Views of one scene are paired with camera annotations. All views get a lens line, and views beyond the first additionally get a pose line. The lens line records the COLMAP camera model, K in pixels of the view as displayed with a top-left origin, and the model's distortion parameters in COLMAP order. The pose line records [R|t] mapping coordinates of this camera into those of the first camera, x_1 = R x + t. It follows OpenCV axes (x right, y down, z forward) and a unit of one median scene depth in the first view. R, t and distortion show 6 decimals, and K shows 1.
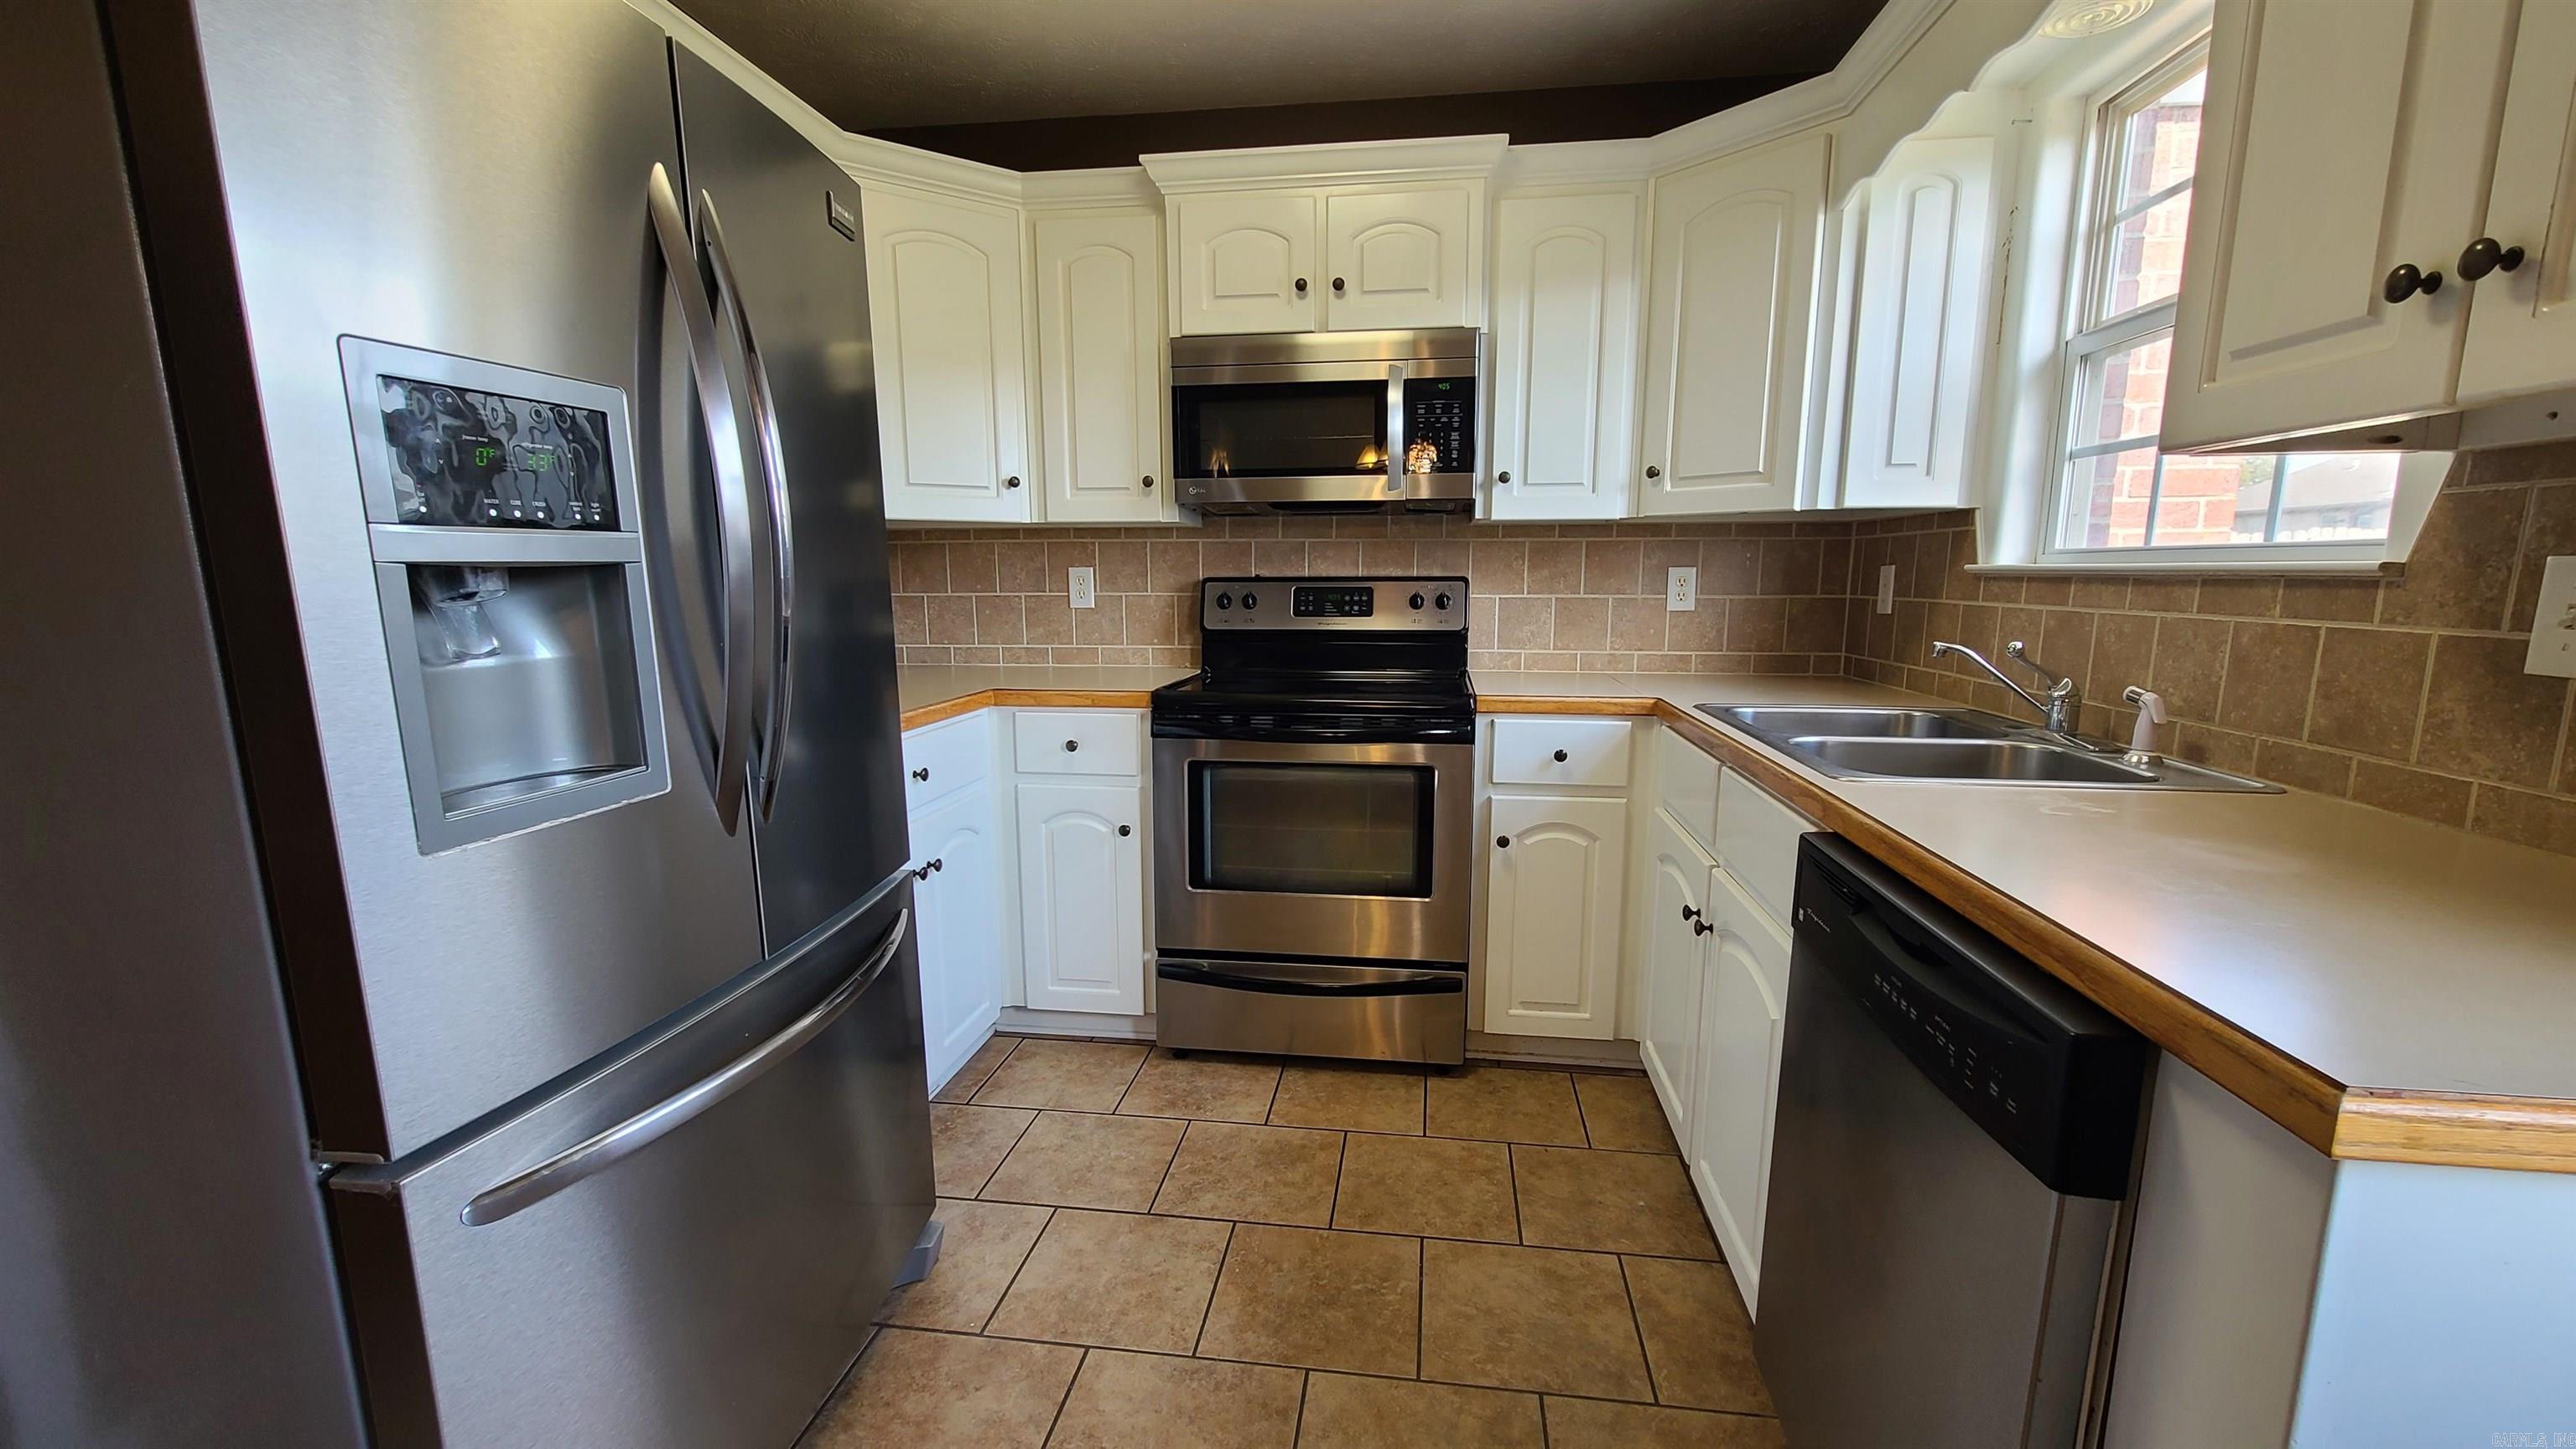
lens RADIAL K [[1056.6, 0, 1286.1], [0, 1056.6, 749.9], [0, 0, 1]] dist [0.004757, -0.003186]
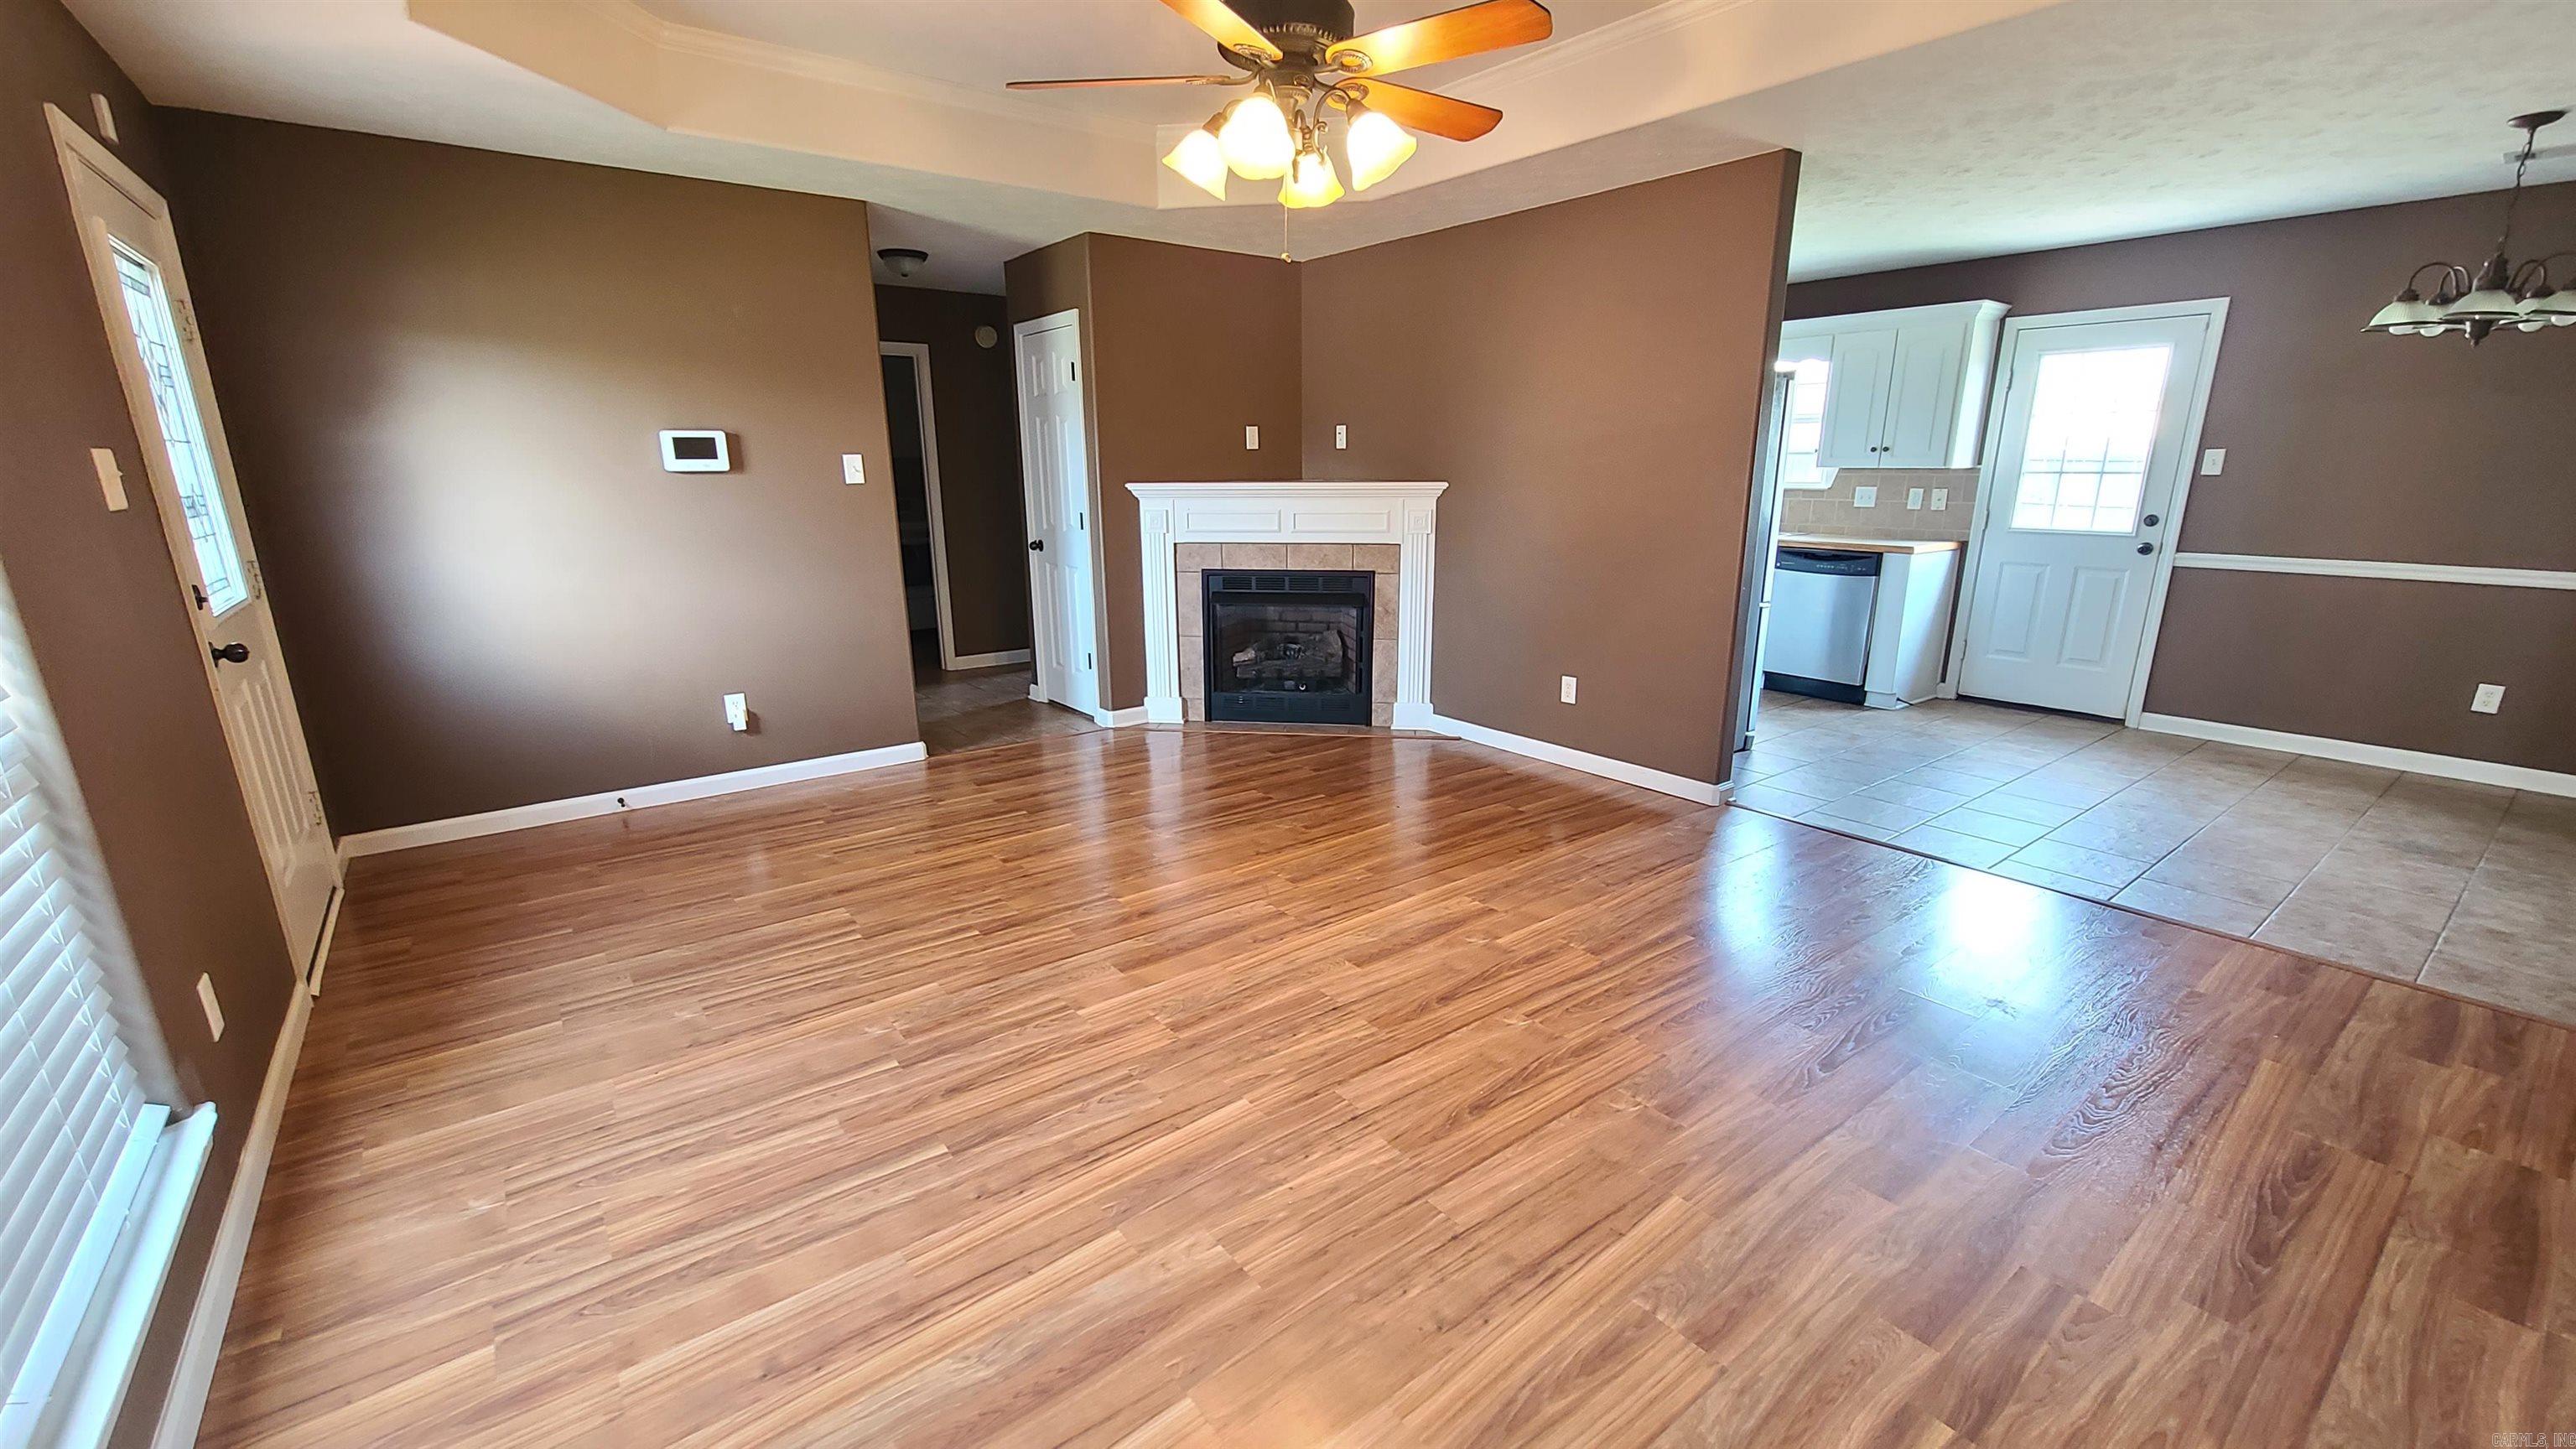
lens RADIAL K [[1056.6, 0, 1286.1], [0, 1056.6, 749.9], [0, 0, 1]] dist [0.004757, -0.003186]
pose [[0.706013, -0.188122, 0.682756, -4.730923], [0.122740, 0.981988, 0.143649, 0.022529], [-0.697482, -0.017617, 0.716386, -0.933039]]
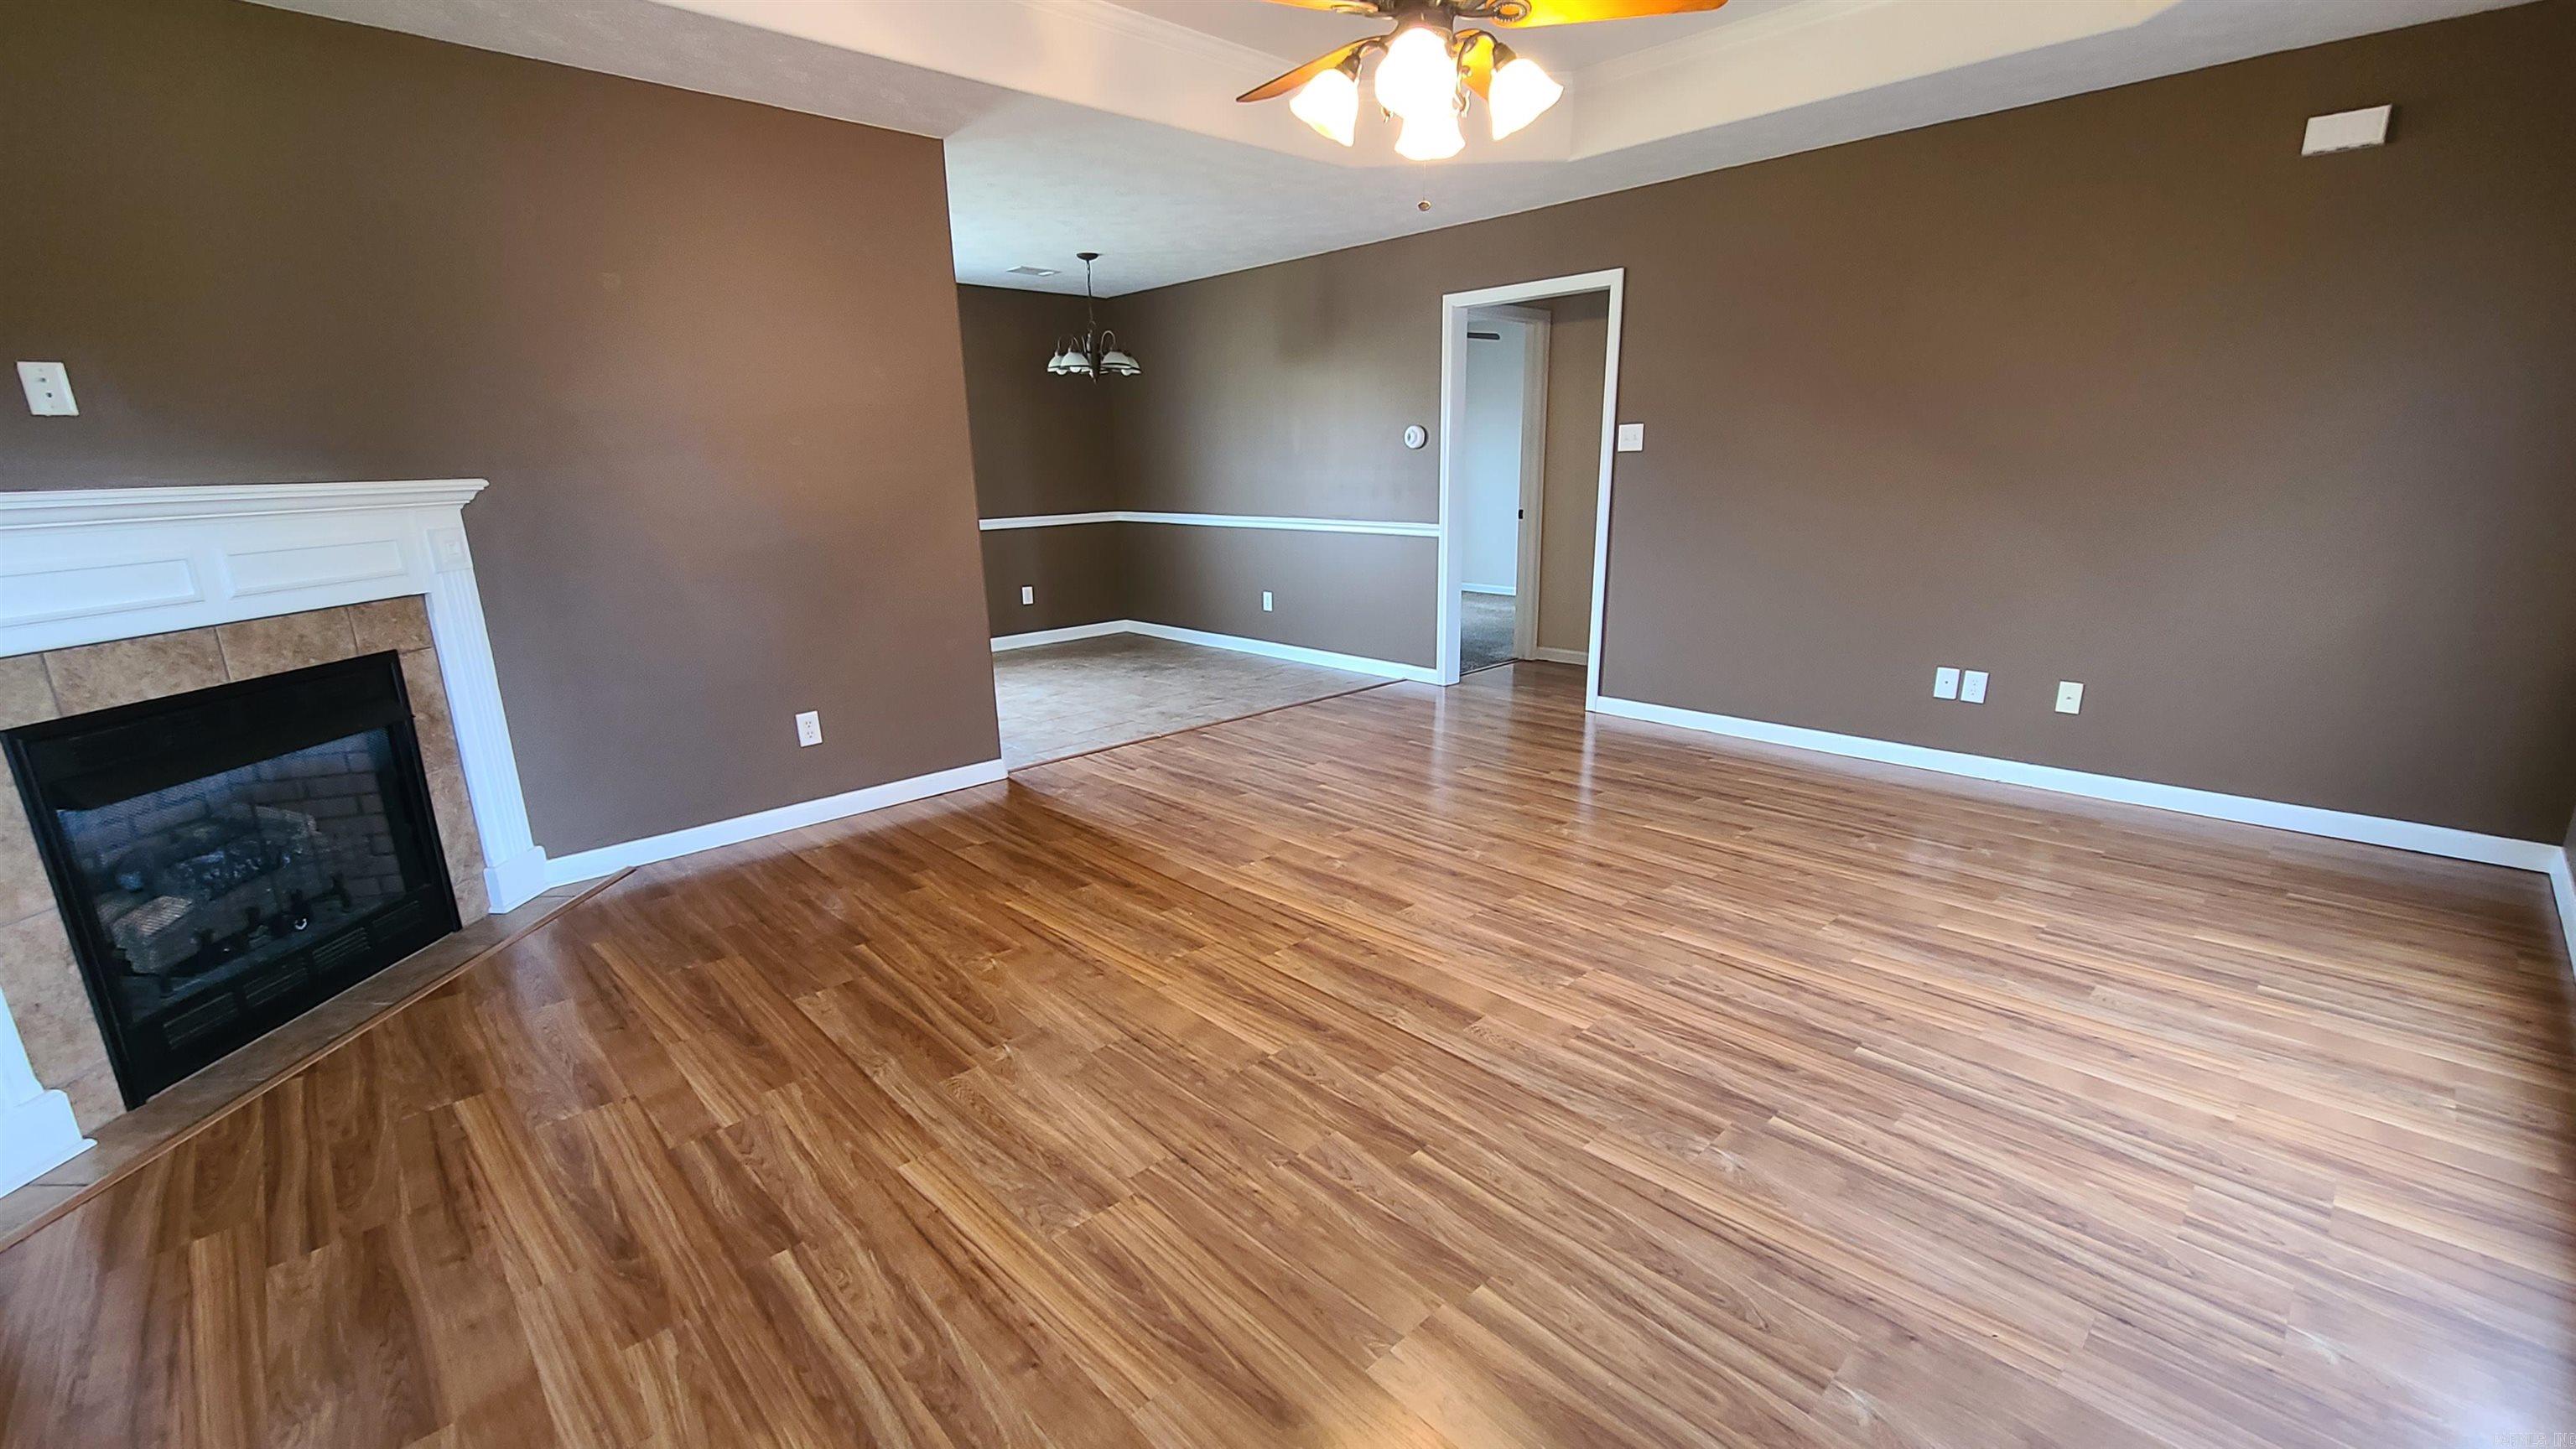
lens RADIAL K [[1055.9, 0, 1301.4], [0, 1055.9, 748.6], [0, 0, 1]] dist [-0.000998, 0.000064]
pose [[-0.781434, -0.148988, 0.605940, -4.335639], [0.127084, 0.912724, 0.388309, -0.478352], [-0.610910, 0.380443, -0.694300, 2.419113]]
